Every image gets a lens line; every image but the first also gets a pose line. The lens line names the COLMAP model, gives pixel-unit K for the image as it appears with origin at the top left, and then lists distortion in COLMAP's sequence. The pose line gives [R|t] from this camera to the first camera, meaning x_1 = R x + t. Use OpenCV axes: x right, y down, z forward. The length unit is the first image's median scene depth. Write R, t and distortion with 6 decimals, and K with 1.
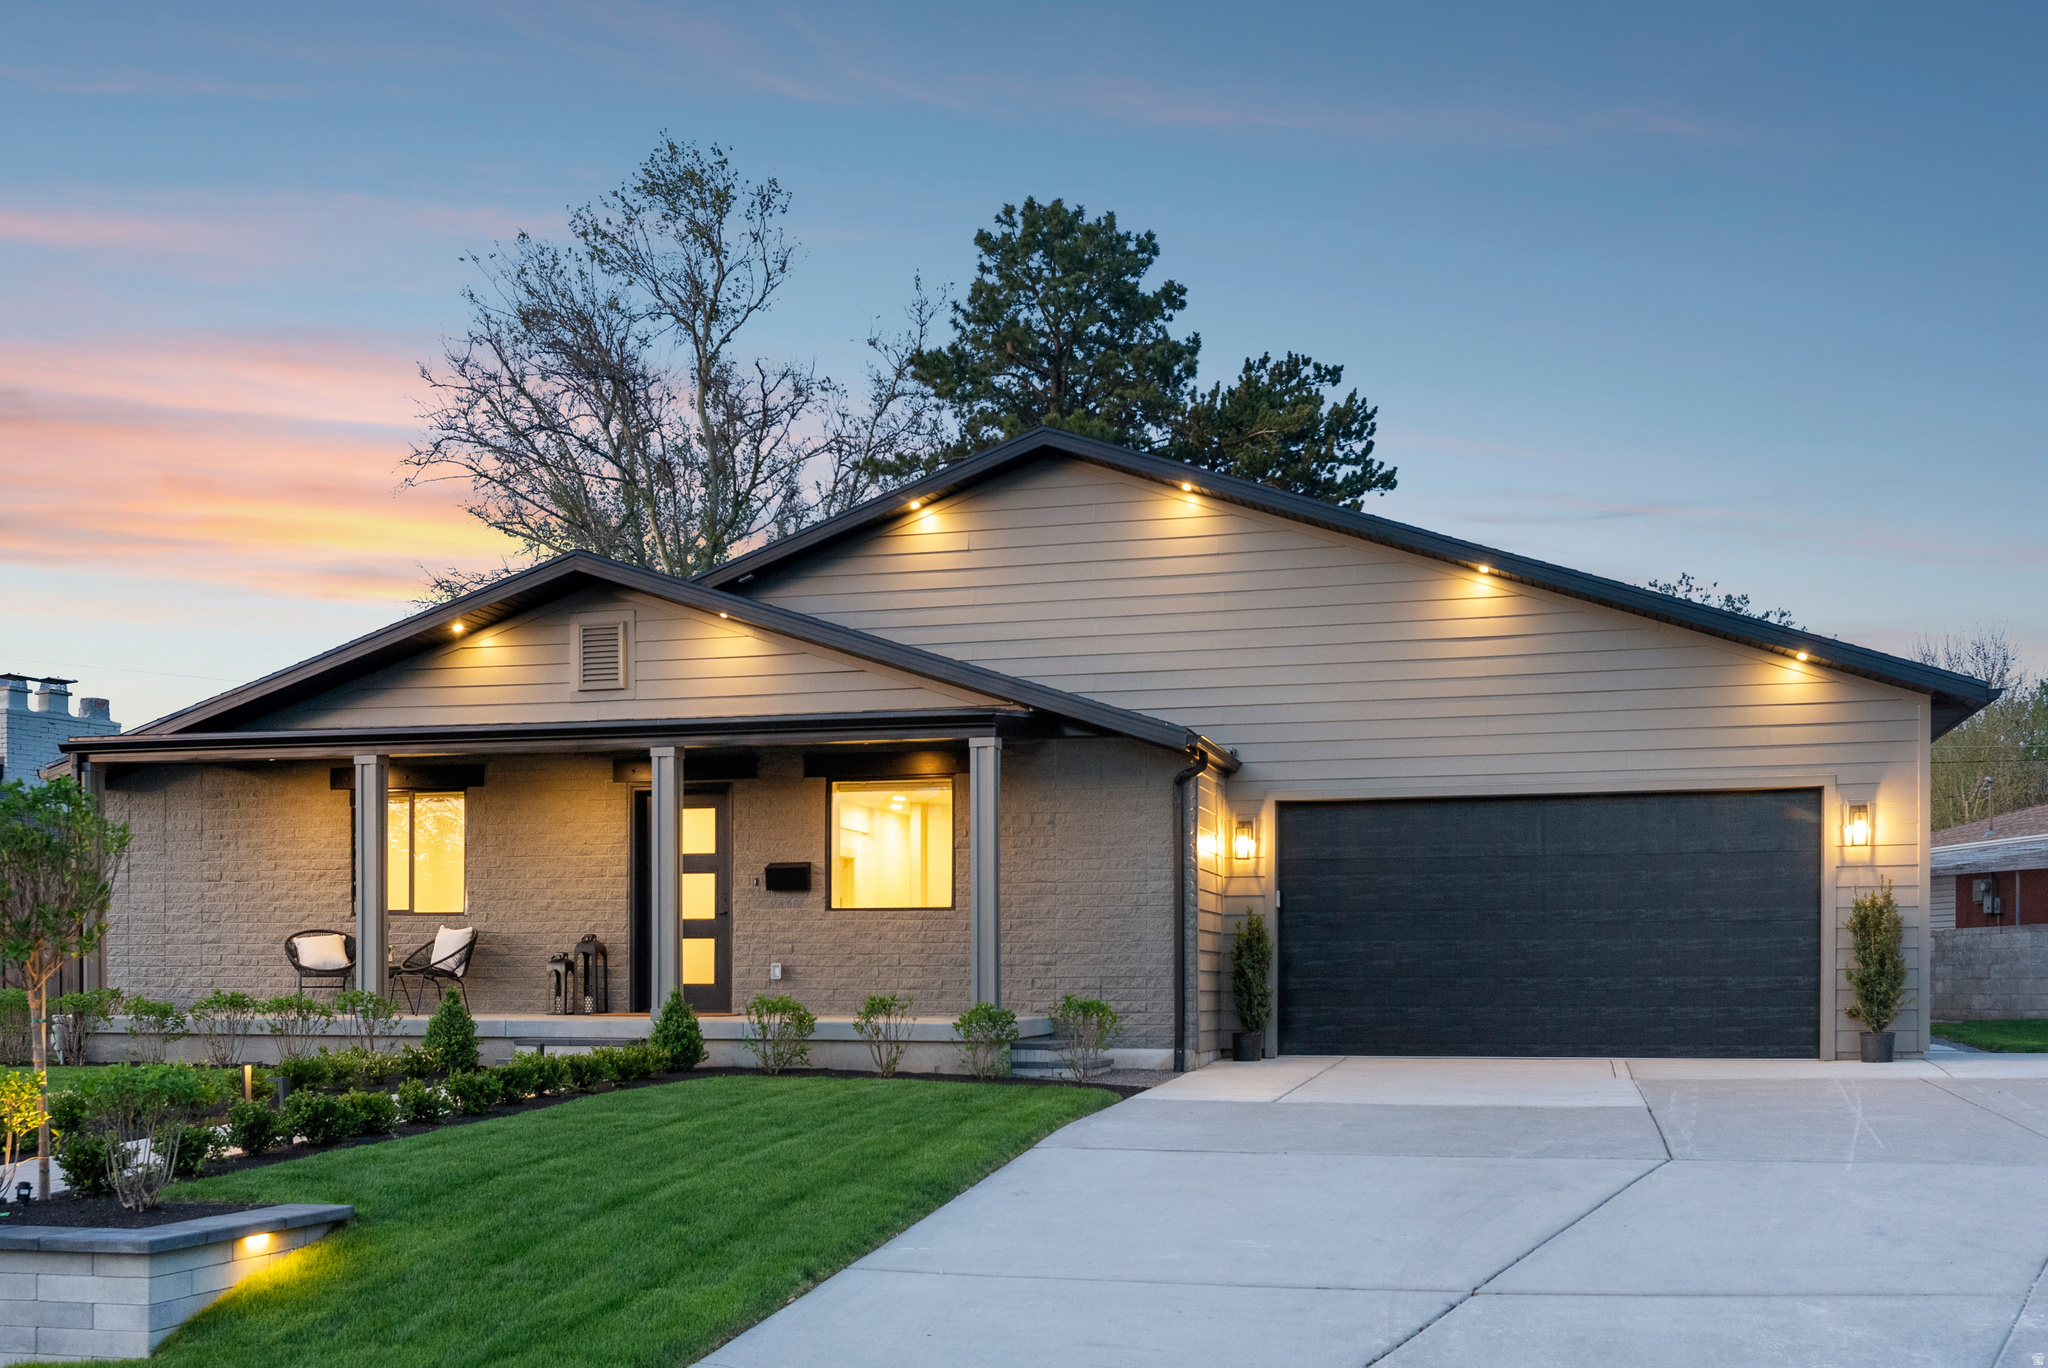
lens RADIAL K [[2055.3, 0, 1025.9], [0, 2055.3, 929.4], [0, 0, 1]] dist [0.016094, 0.000000]
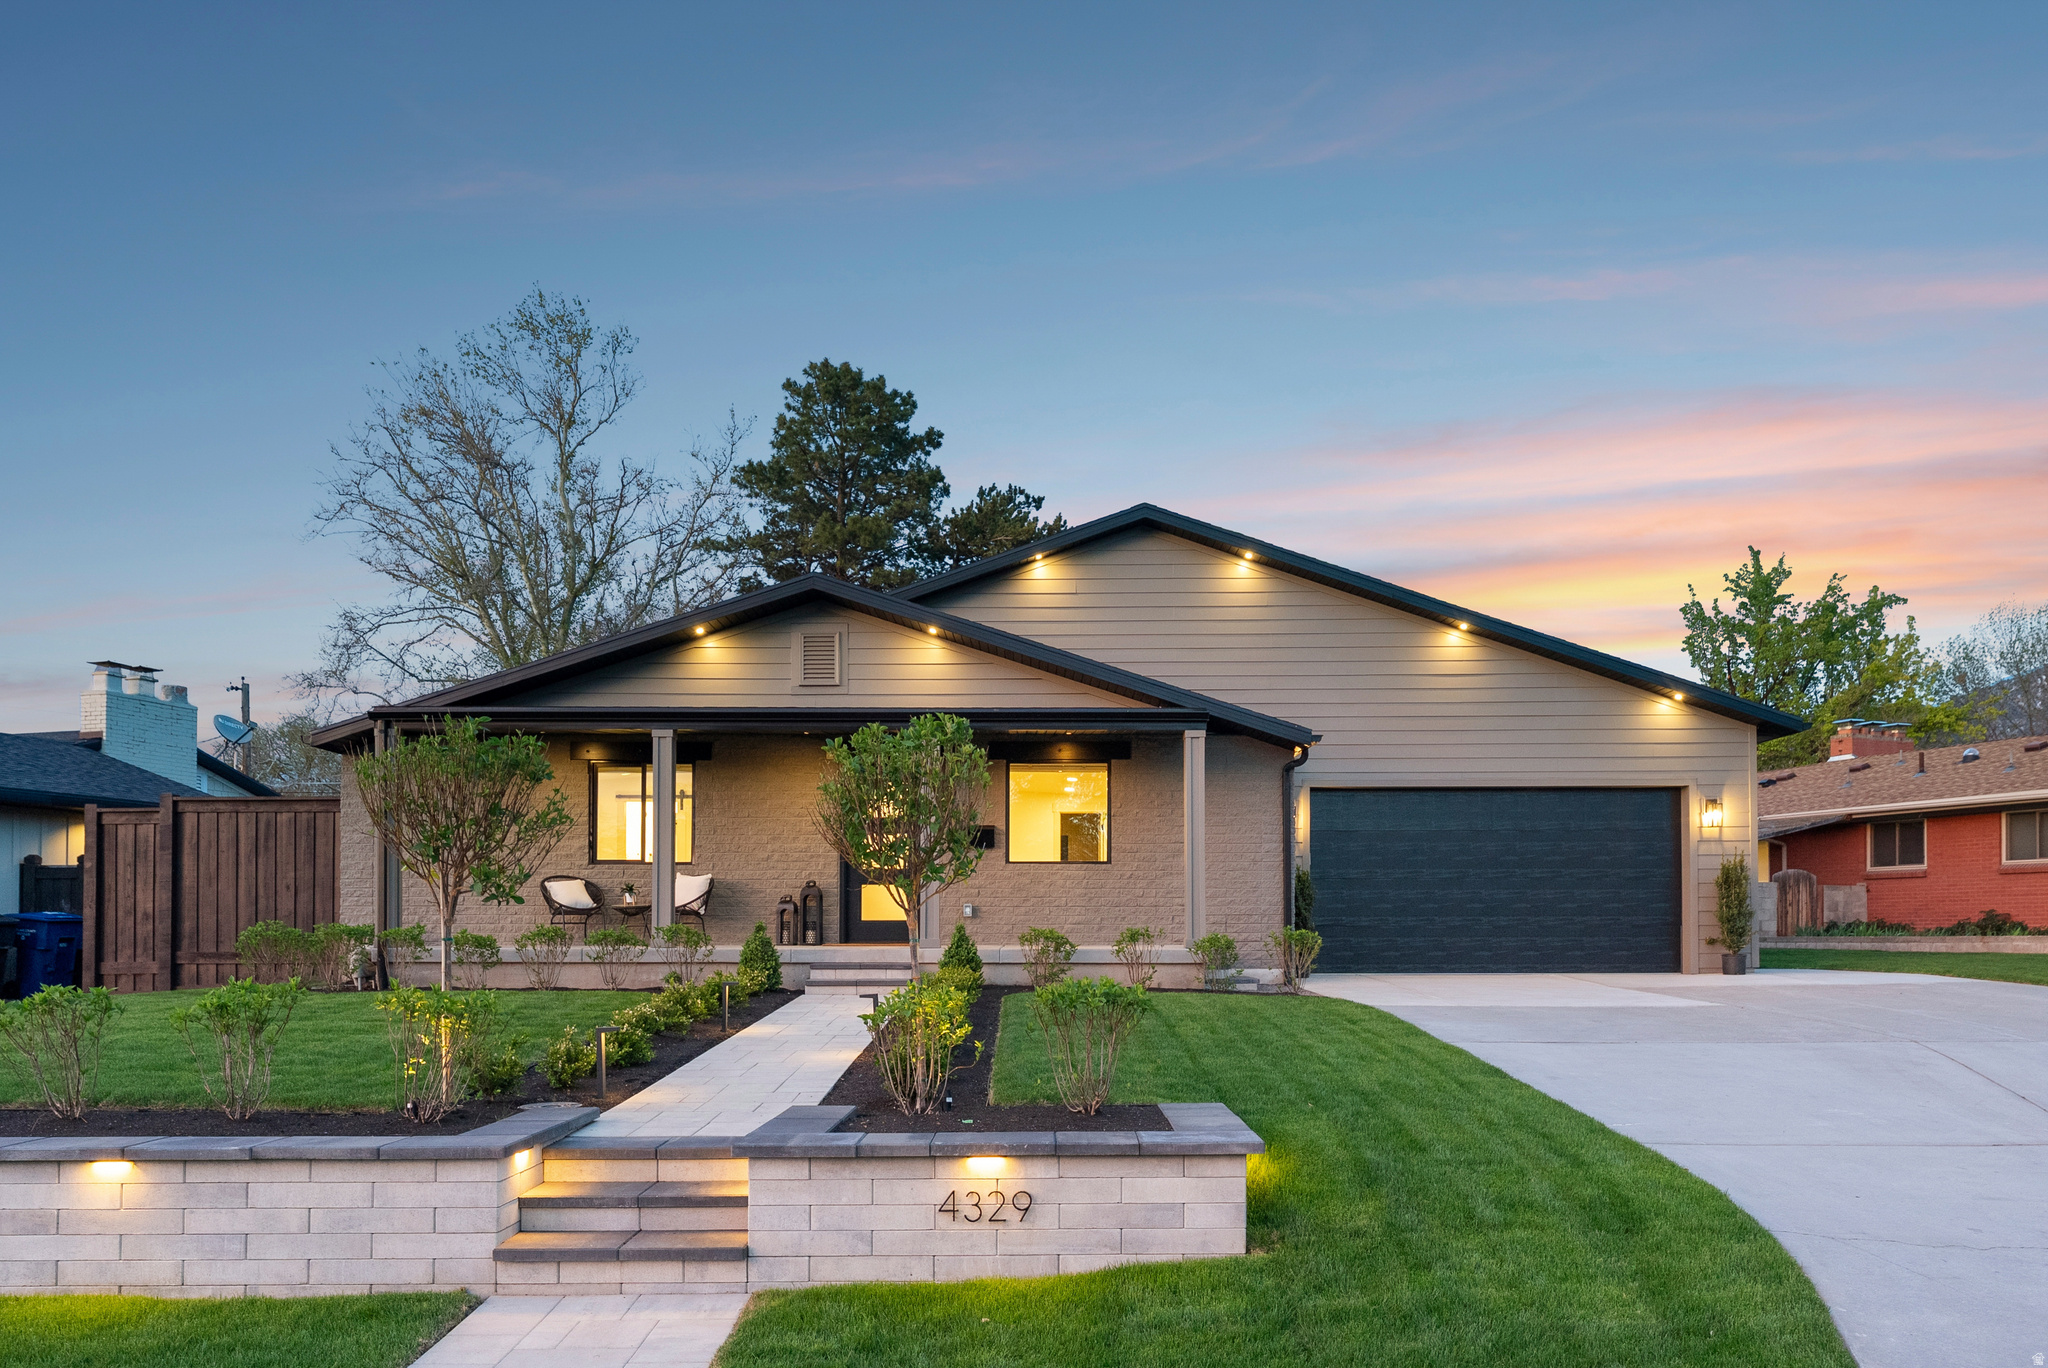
lens RADIAL K [[1426.4, 0, 1031.9], [0, 1426.4, 861.6], [0, 0, 1]] dist [0.001334, -0.000626]
pose [[0.967185, 0.011577, 0.253808, -0.297953], [-0.005955, 0.999720, -0.022909, 0.009699], [-0.254003, 0.020646, 0.966983, 0.128548]]
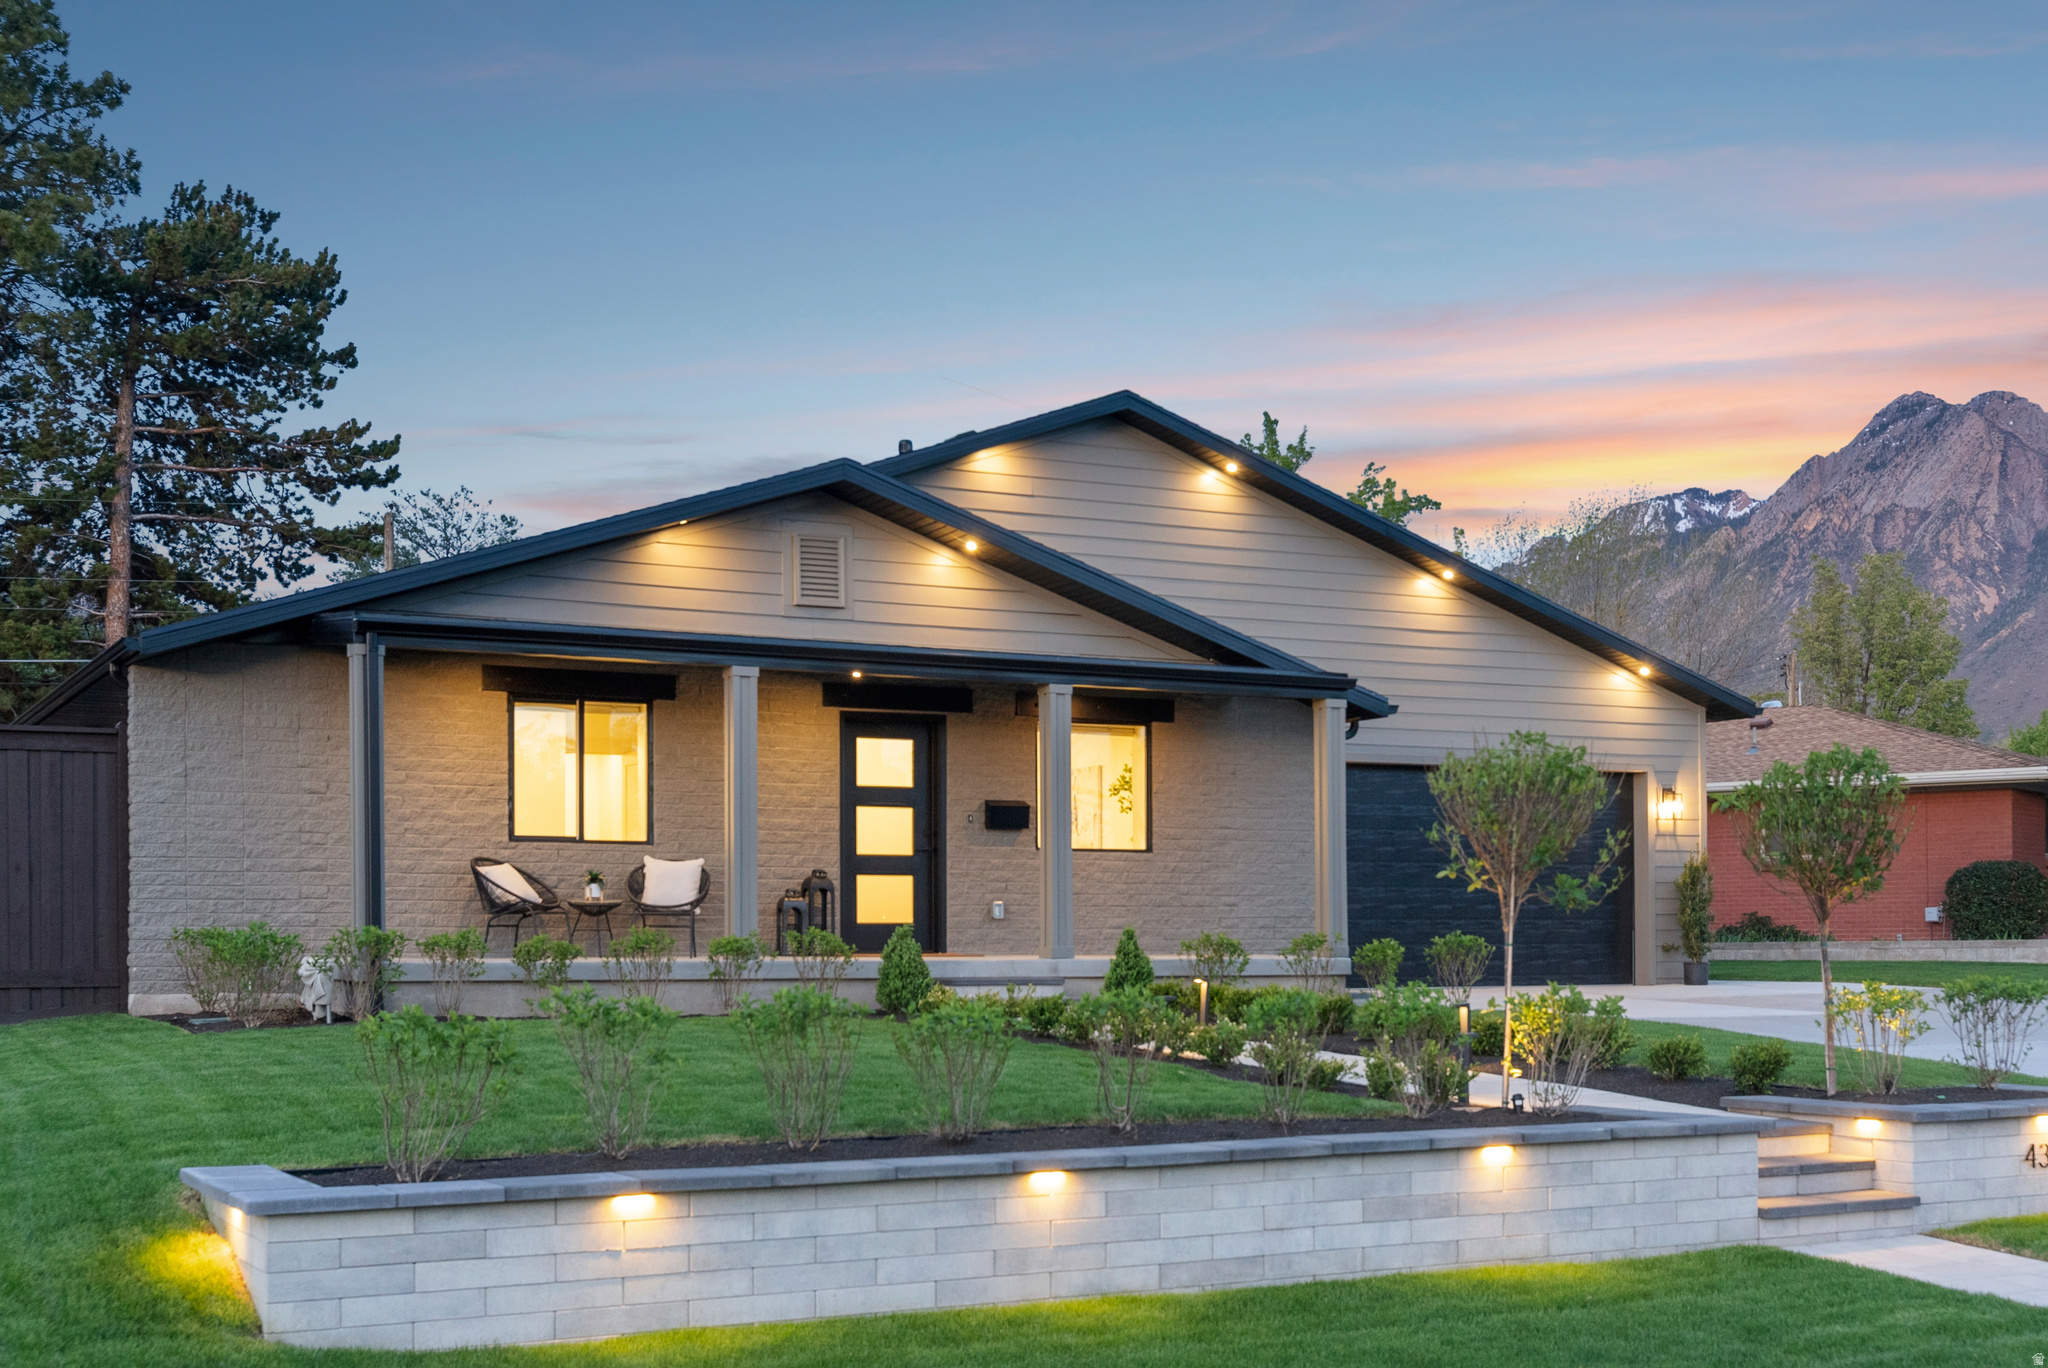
lens RADIAL K [[2450.4, 0, 980.7], [0, 2450.4, 822.7], [0, 0, 1]] dist [0.008555, 0.000000]
pose [[0.739907, 0.030084, 0.672036, -0.887980], [-0.016577, 0.999512, -0.026493, 0.009305], [-0.672505, 0.008462, 0.740044, 0.131286]]
